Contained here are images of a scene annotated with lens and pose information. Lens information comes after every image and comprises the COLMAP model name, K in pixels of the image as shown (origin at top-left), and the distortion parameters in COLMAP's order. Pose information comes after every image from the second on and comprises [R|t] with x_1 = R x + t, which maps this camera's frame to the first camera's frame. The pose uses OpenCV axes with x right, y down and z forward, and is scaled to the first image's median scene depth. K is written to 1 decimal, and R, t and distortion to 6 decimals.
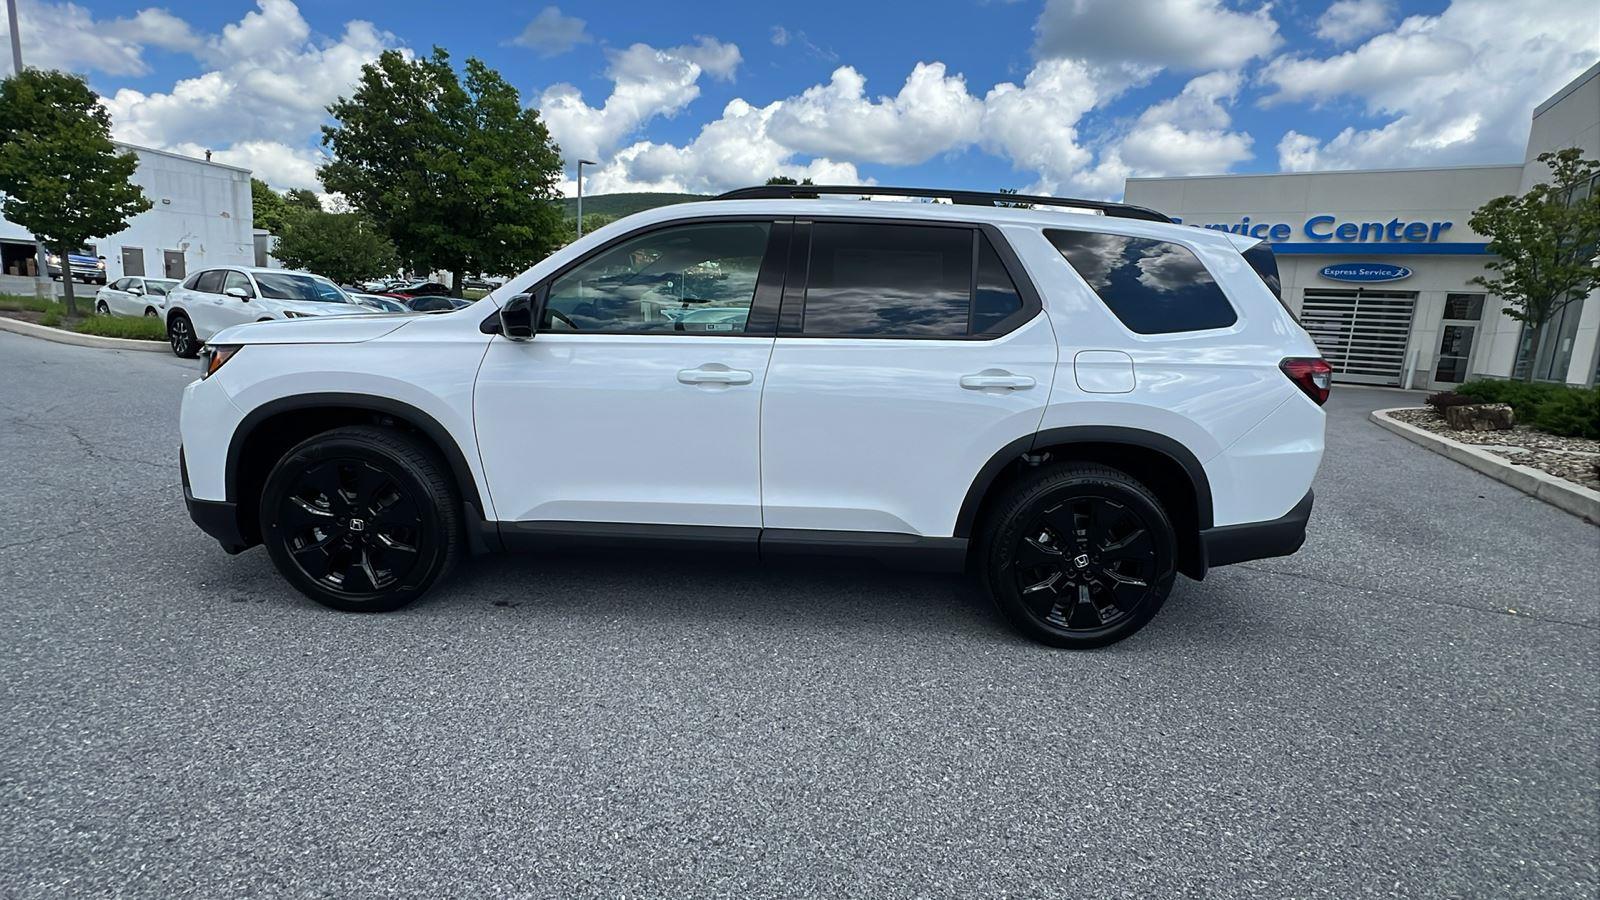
lens RADIAL K [[746.7, 0, 832.7], [0, 746.7, 422.5], [0, 0, 1]] dist [-0.002897, 0.002165]
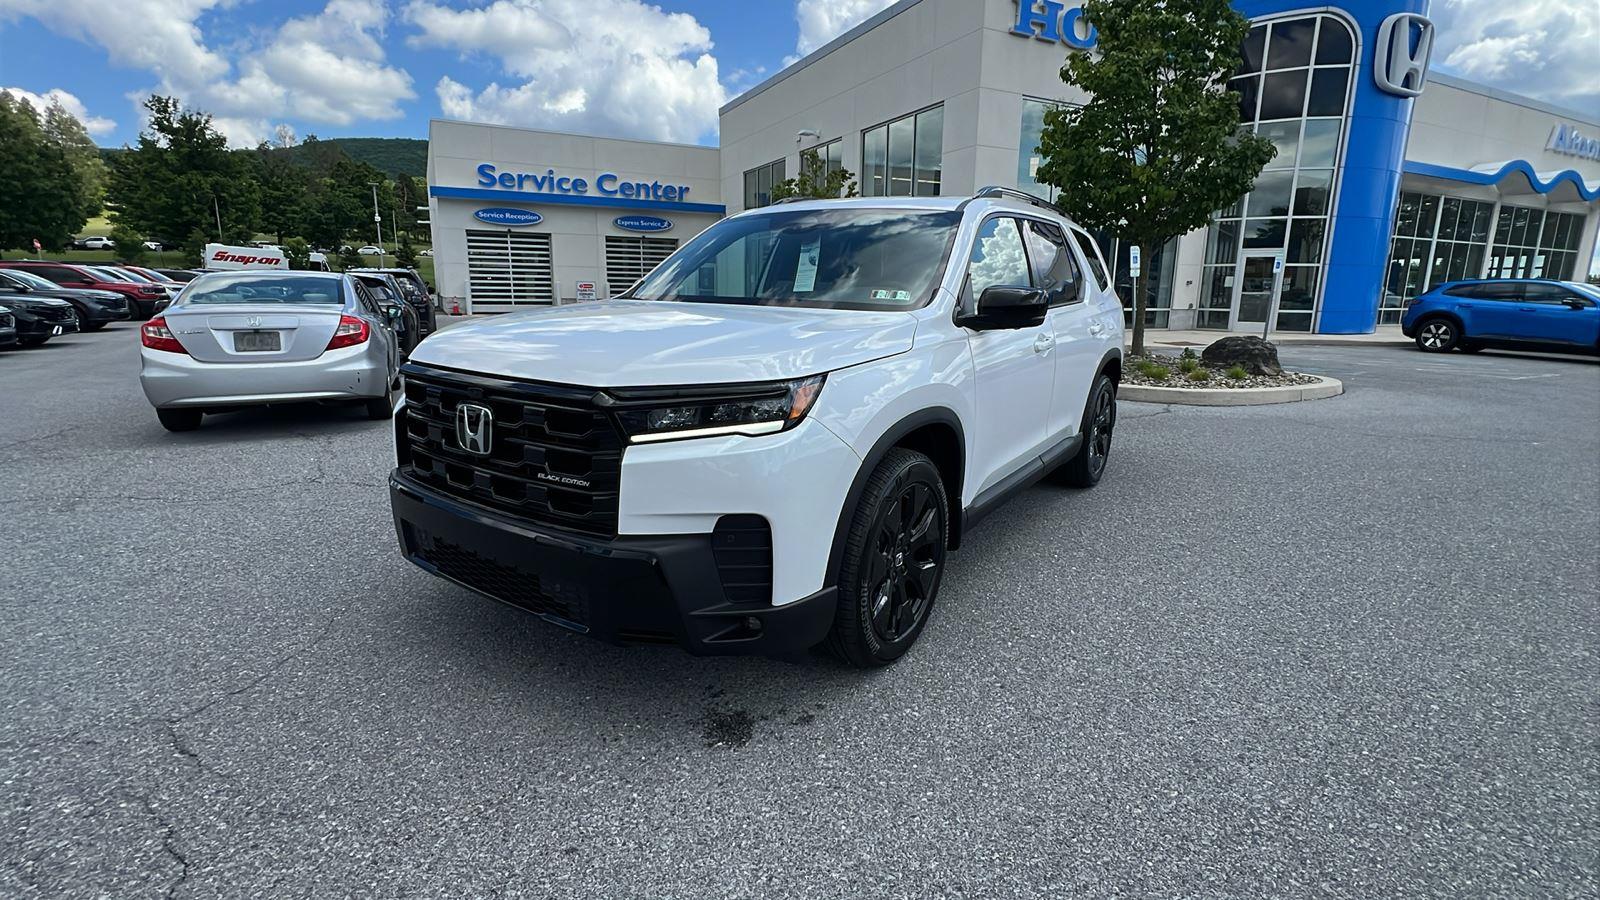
lens RADIAL K [[746.7, 0, 797.3], [0, 746.7, 411.5], [0, 0, 1]] dist [-0.002897, 0.002165]
pose [[0.563020, -0.181729, 0.806215, -0.119558], [0.130199, 0.982846, 0.130619, -0.013787], [-0.816123, 0.031427, 0.577023, 0.051721]]
